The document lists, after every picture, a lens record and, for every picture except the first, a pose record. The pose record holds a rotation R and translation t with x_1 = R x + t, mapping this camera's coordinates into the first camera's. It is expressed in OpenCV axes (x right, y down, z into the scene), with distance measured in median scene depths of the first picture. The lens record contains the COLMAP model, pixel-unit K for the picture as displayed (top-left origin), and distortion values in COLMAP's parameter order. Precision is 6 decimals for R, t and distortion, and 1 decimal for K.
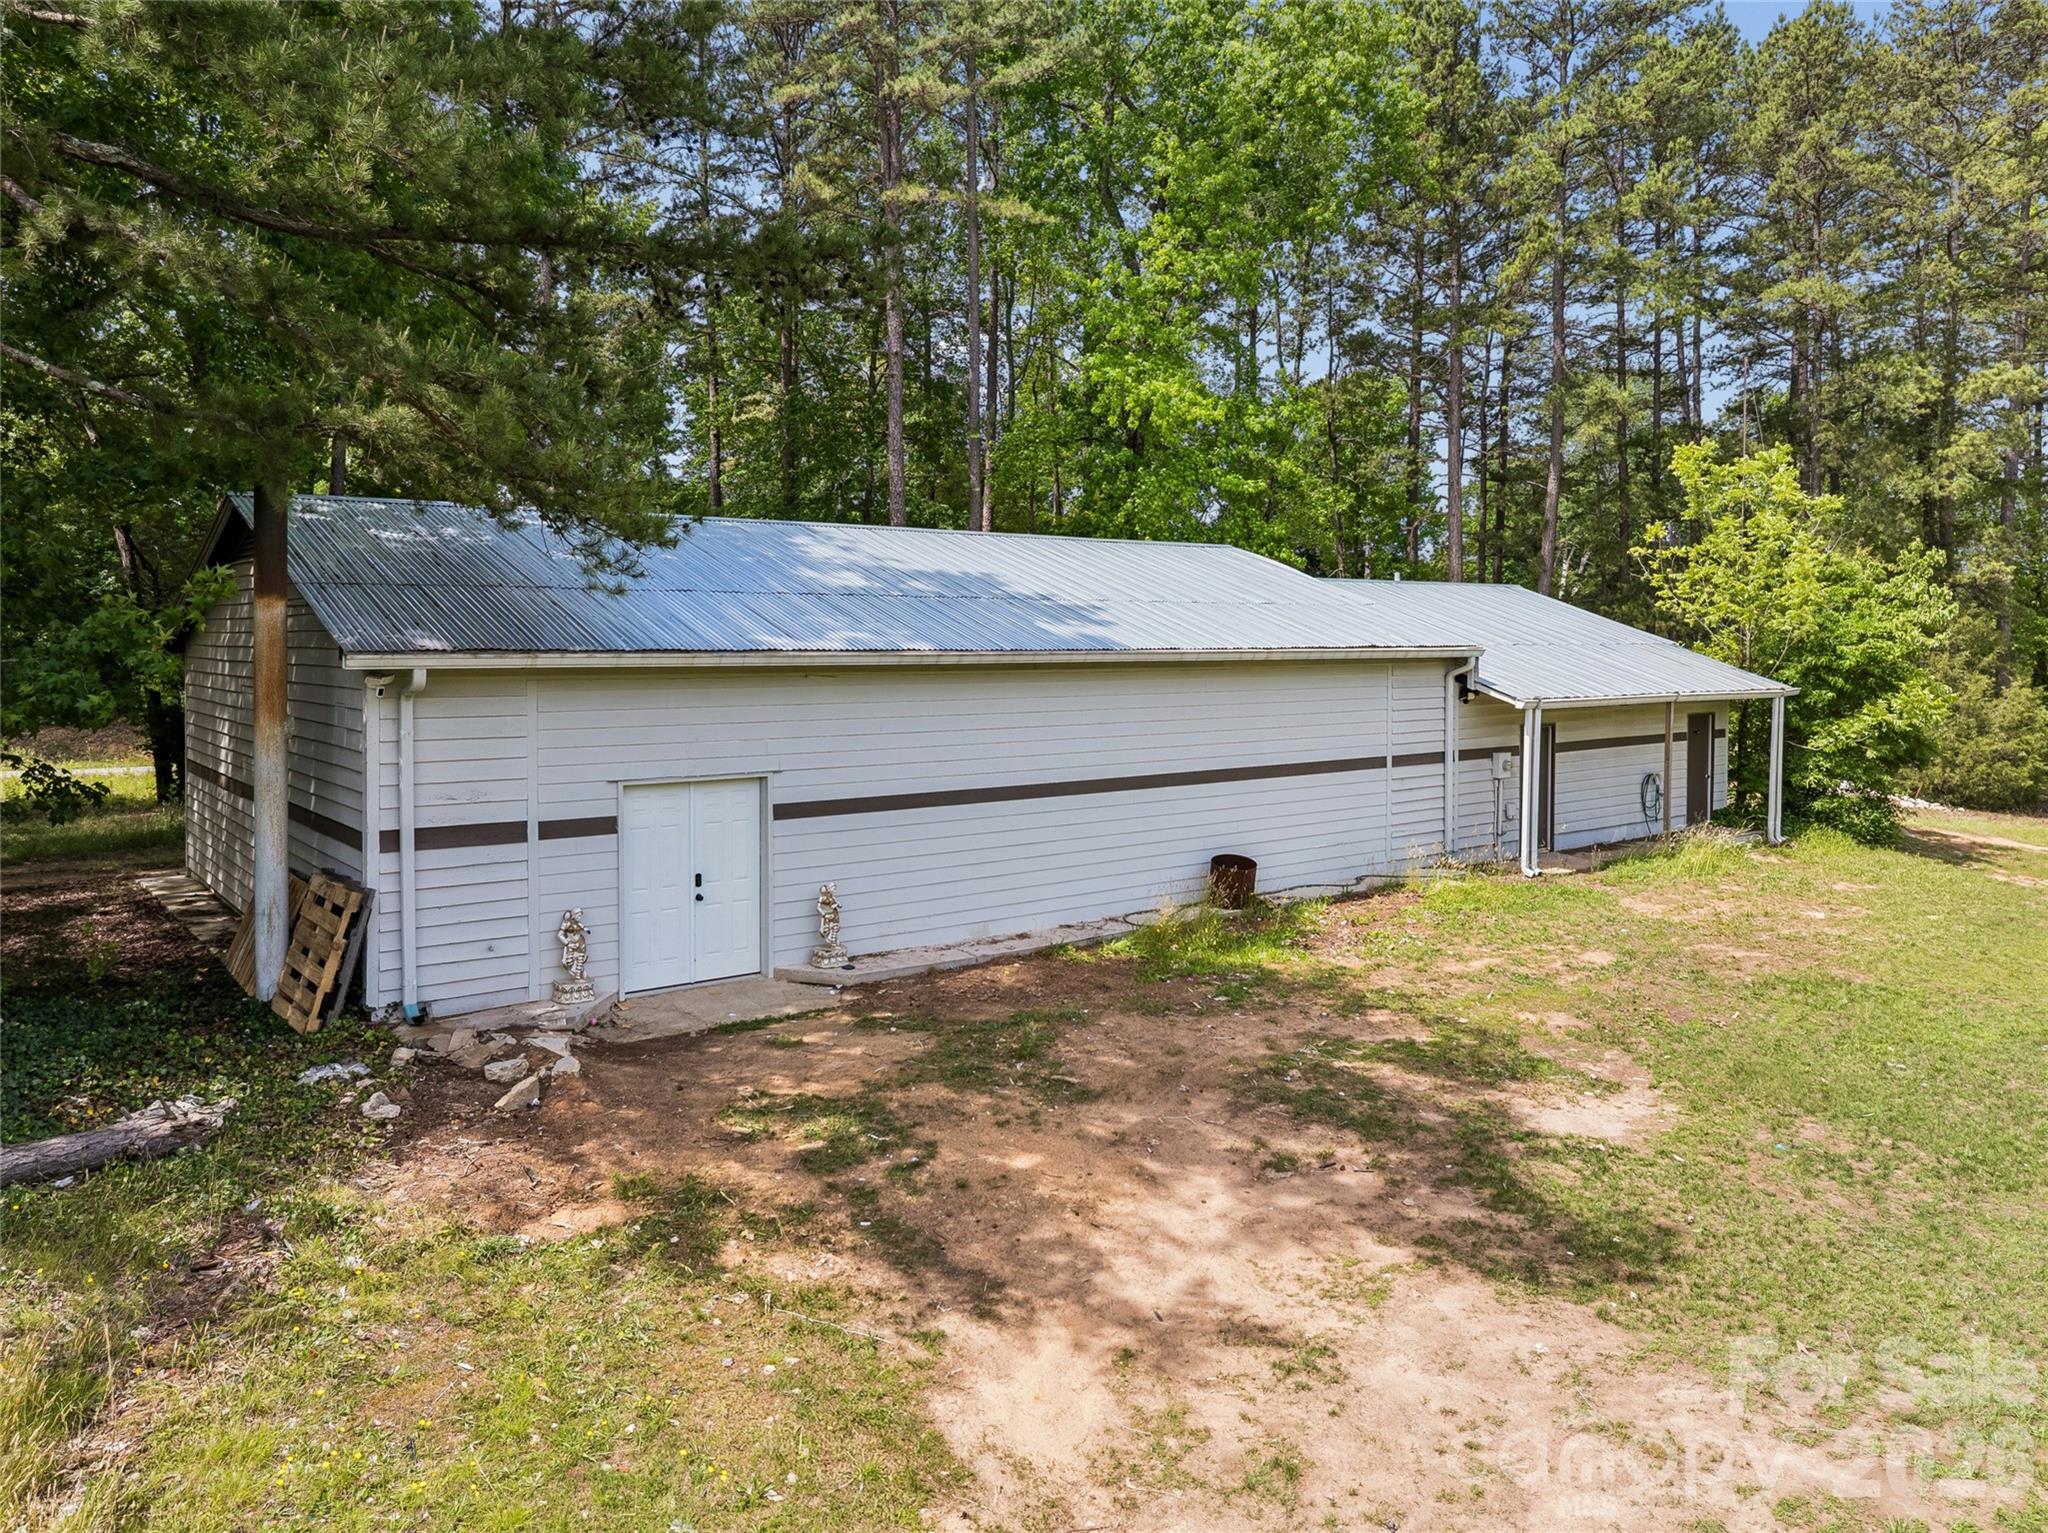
lens RADIAL K [[1443.6, 0, 1036.0], [0, 1443.6, 763.0], [0, 0, 1]] dist [-0.045235, 0.000983]
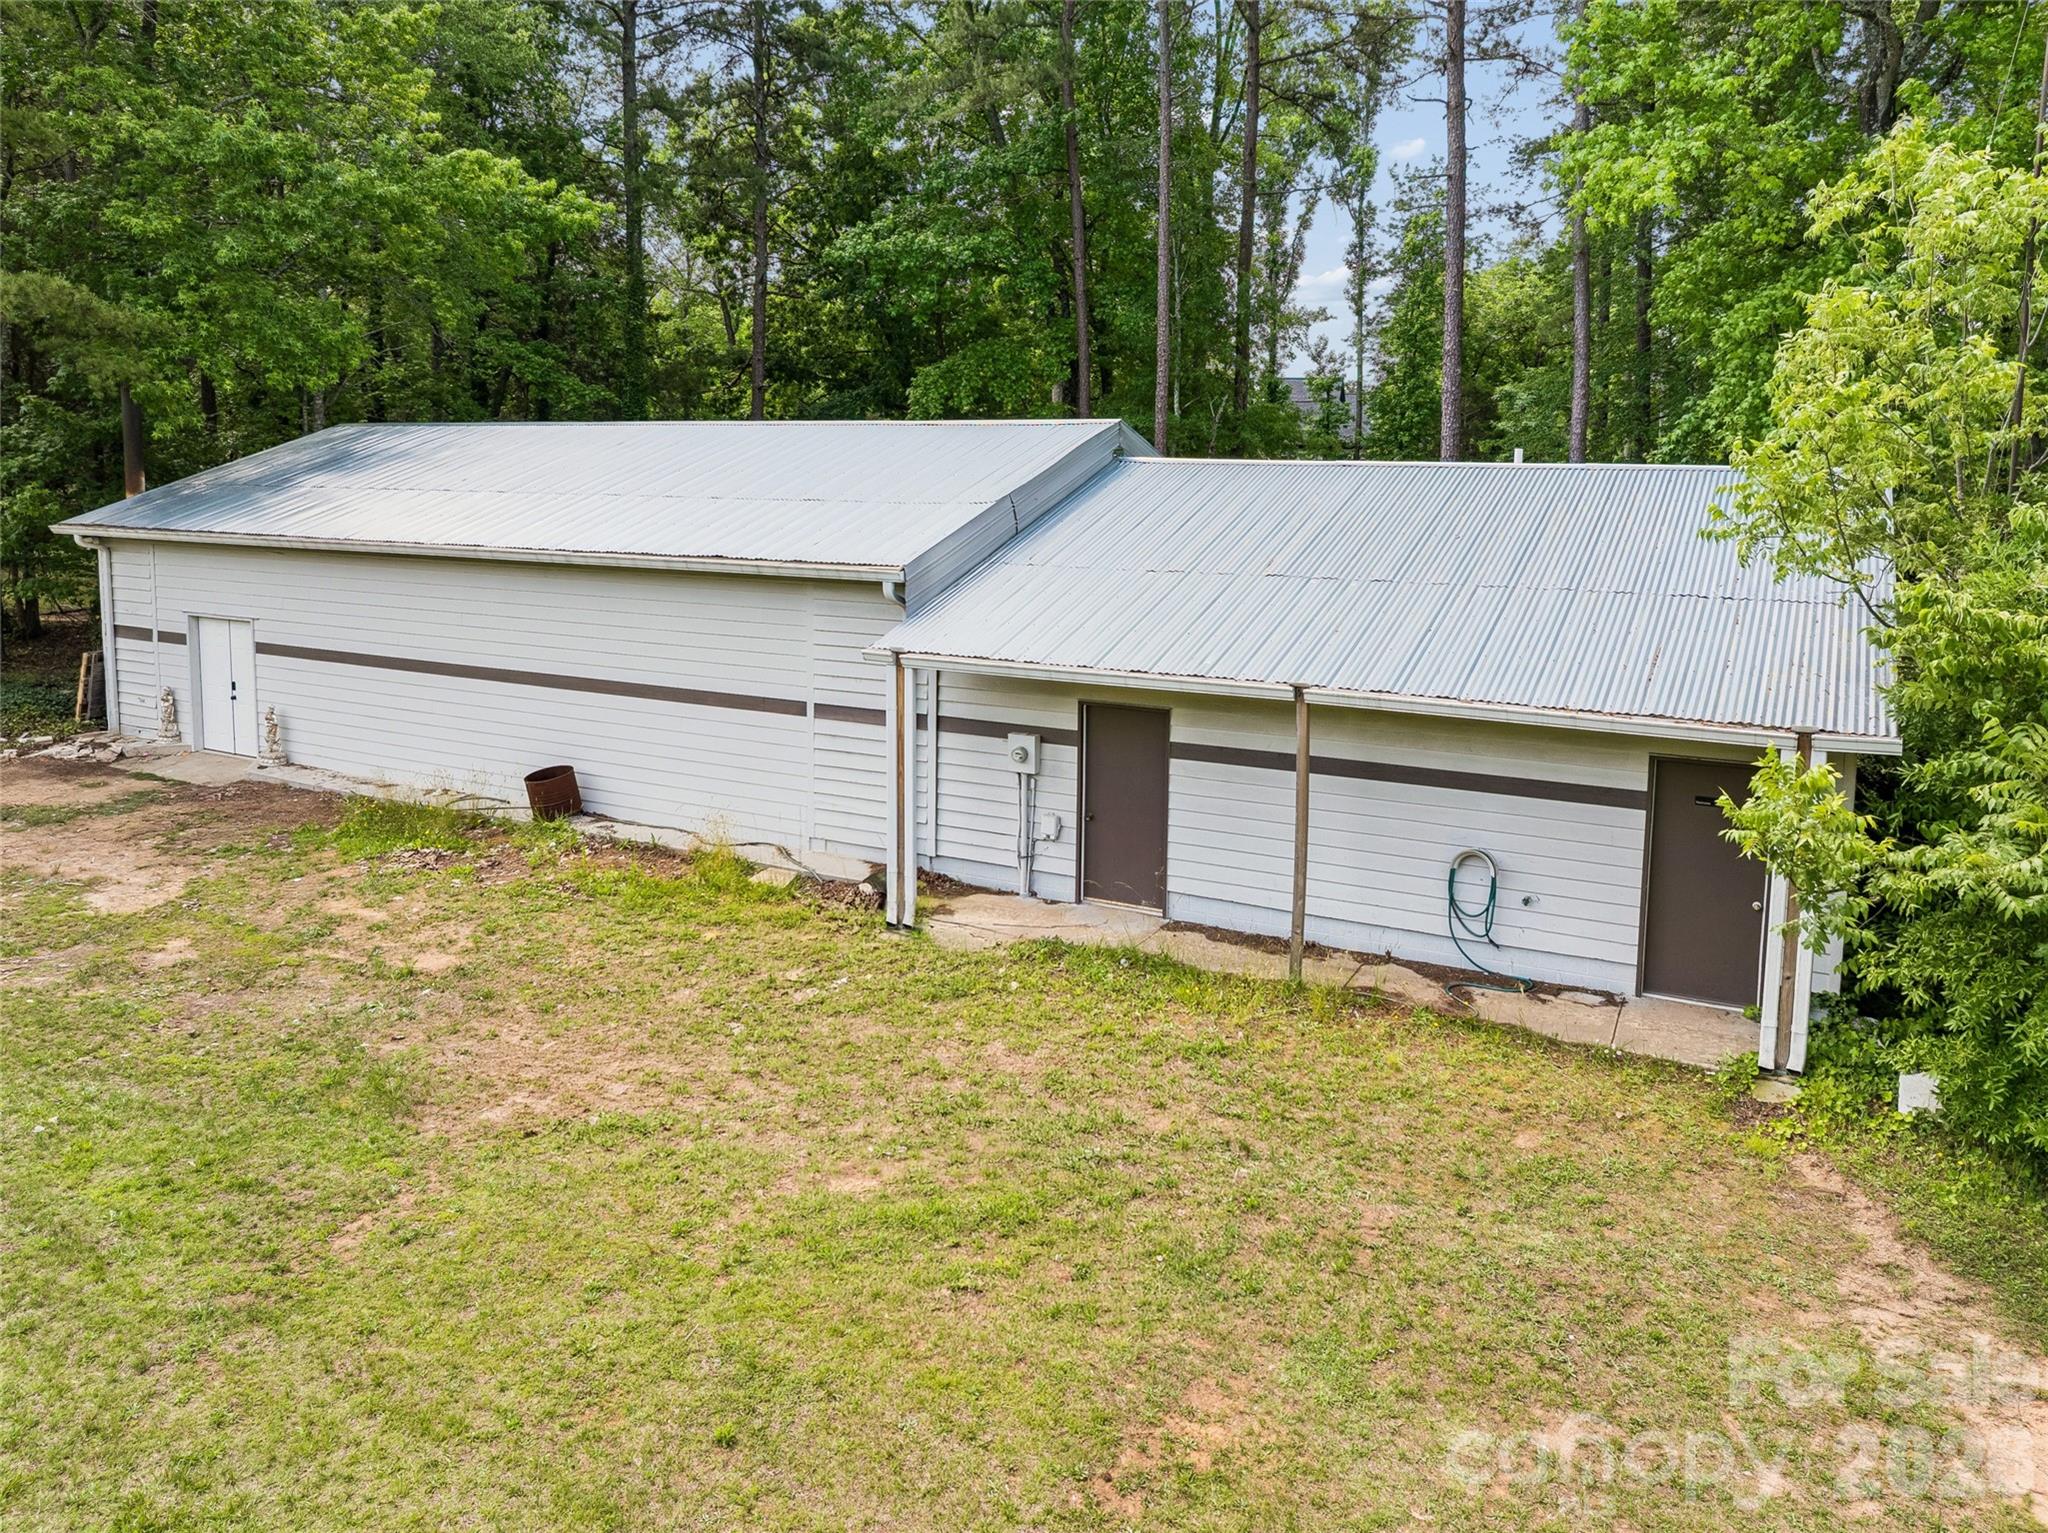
lens RADIAL K [[1443.6, 0, 1036.0], [0, 1443.6, 763.0], [0, 0, 1]] dist [-0.045235, 0.000983]
pose [[0.418797, 0.146340, -0.896211, 1.416145], [-0.129794, 0.986443, 0.100421, -0.094285], [0.898756, 0.074267, 0.432113, 1.088359]]
